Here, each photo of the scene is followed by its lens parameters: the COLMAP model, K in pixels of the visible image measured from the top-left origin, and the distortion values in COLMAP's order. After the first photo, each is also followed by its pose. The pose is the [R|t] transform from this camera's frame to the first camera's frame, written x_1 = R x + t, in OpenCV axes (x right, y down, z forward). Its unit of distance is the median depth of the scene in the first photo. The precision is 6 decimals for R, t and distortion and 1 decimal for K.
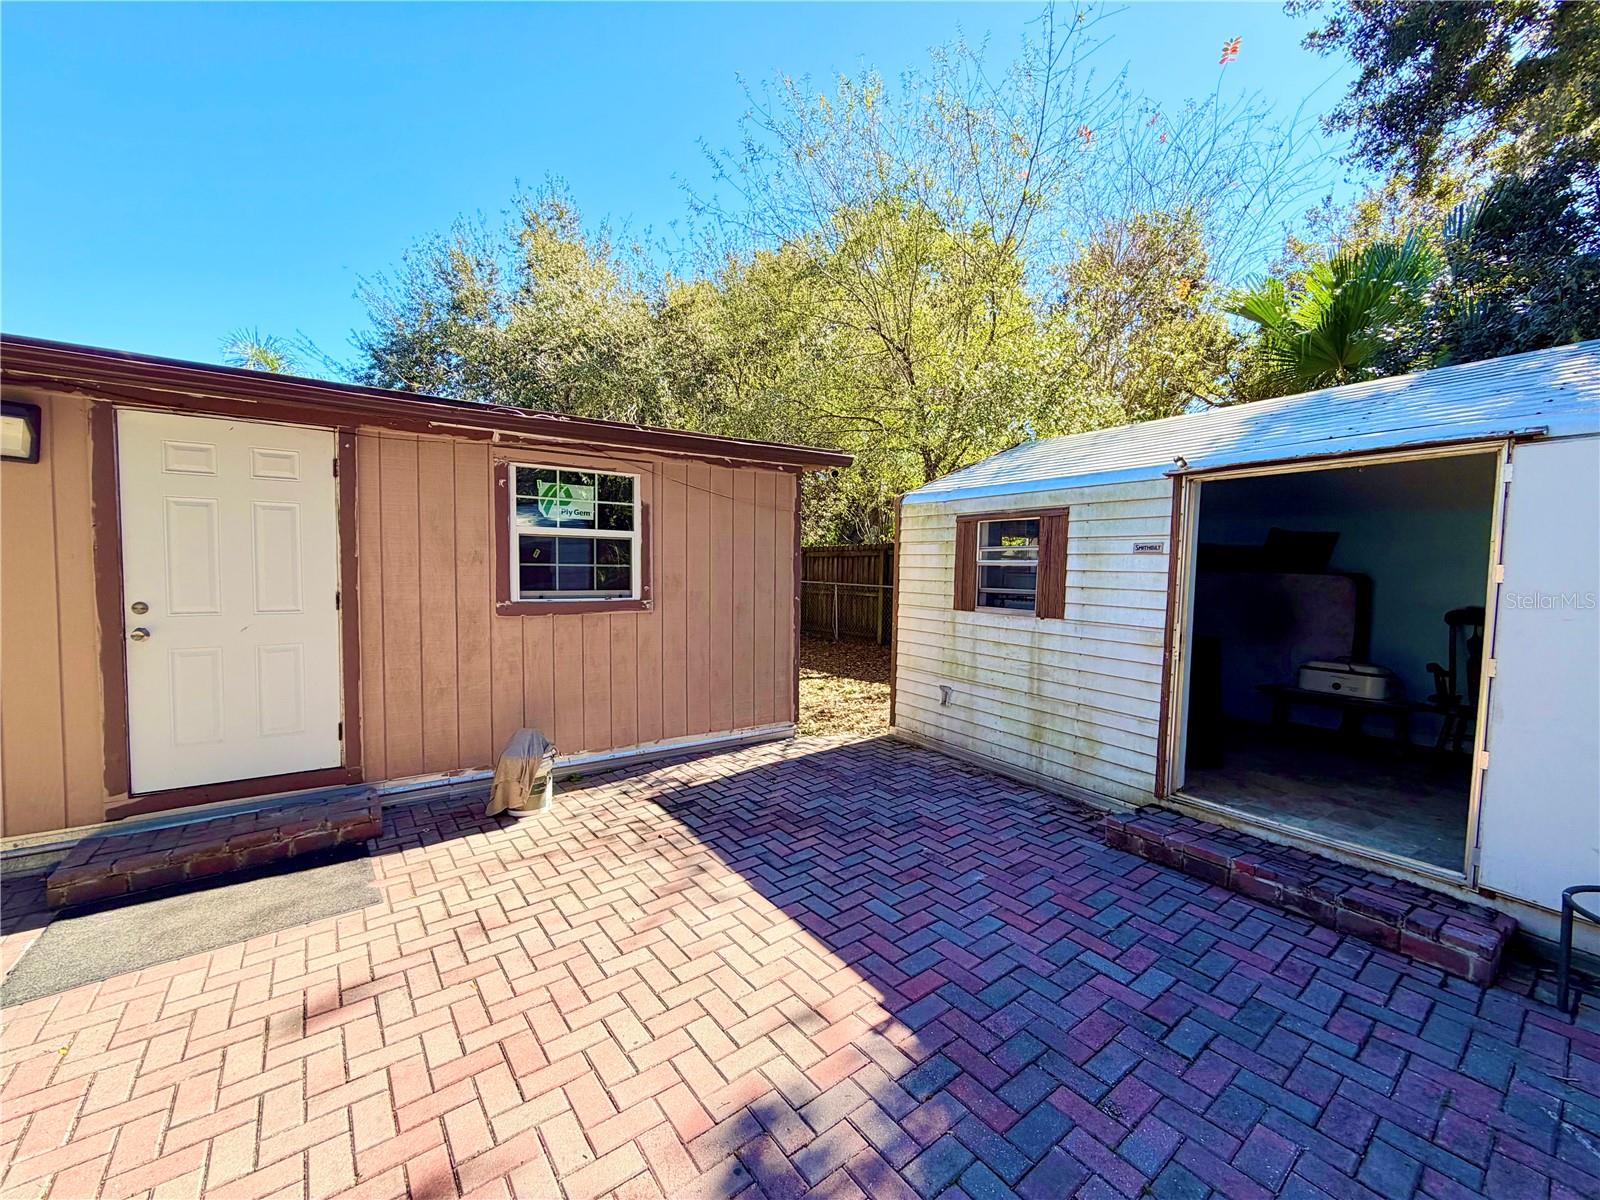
lens RADIAL K [[646.9, 0, 795.8], [0, 646.9, 598.4], [0, 0, 1]] dist [-0.000337, -0.000141]
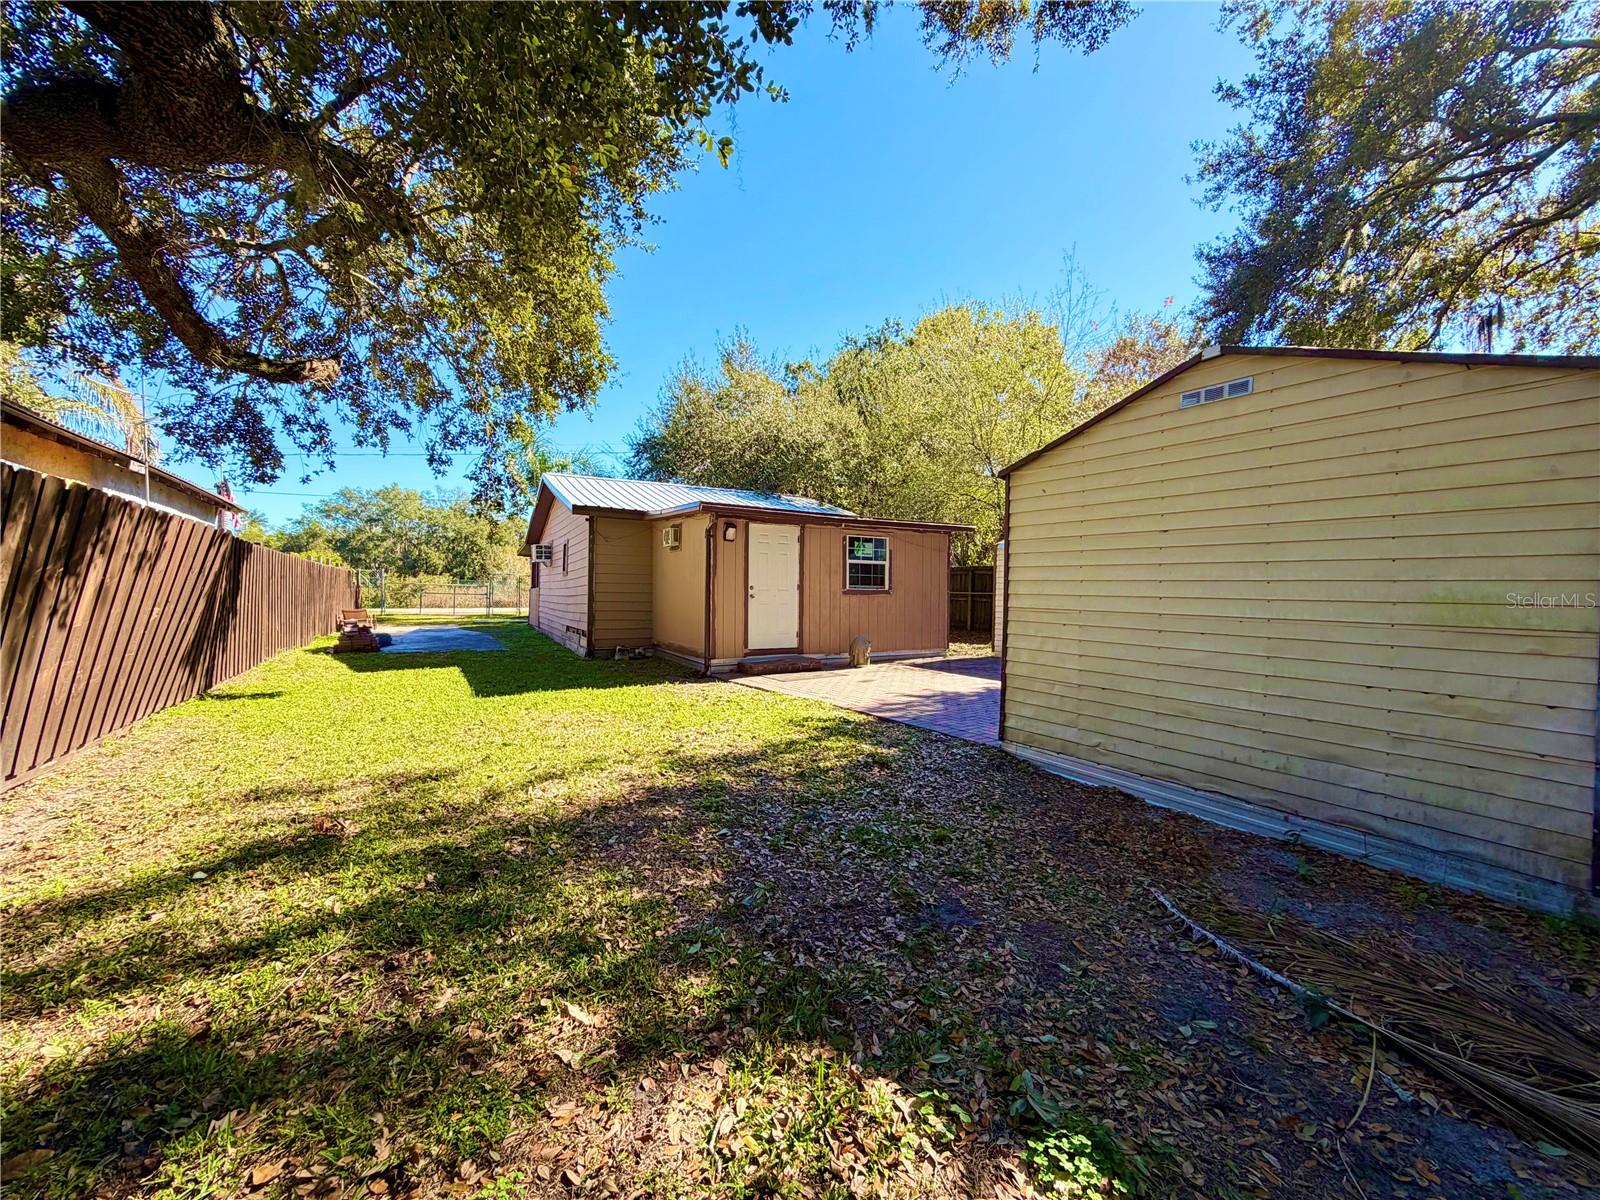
lens RADIAL K [[646.9, 0, 795.8], [0, 646.9, 598.4], [0, 0, 1]] dist [-0.000337, -0.000141]
pose [[0.997791, 0.004269, -0.066292, -0.465257], [-0.006626, 0.999352, -0.035378, 0.130644], [0.066098, 0.035739, 0.997173, -1.528506]]
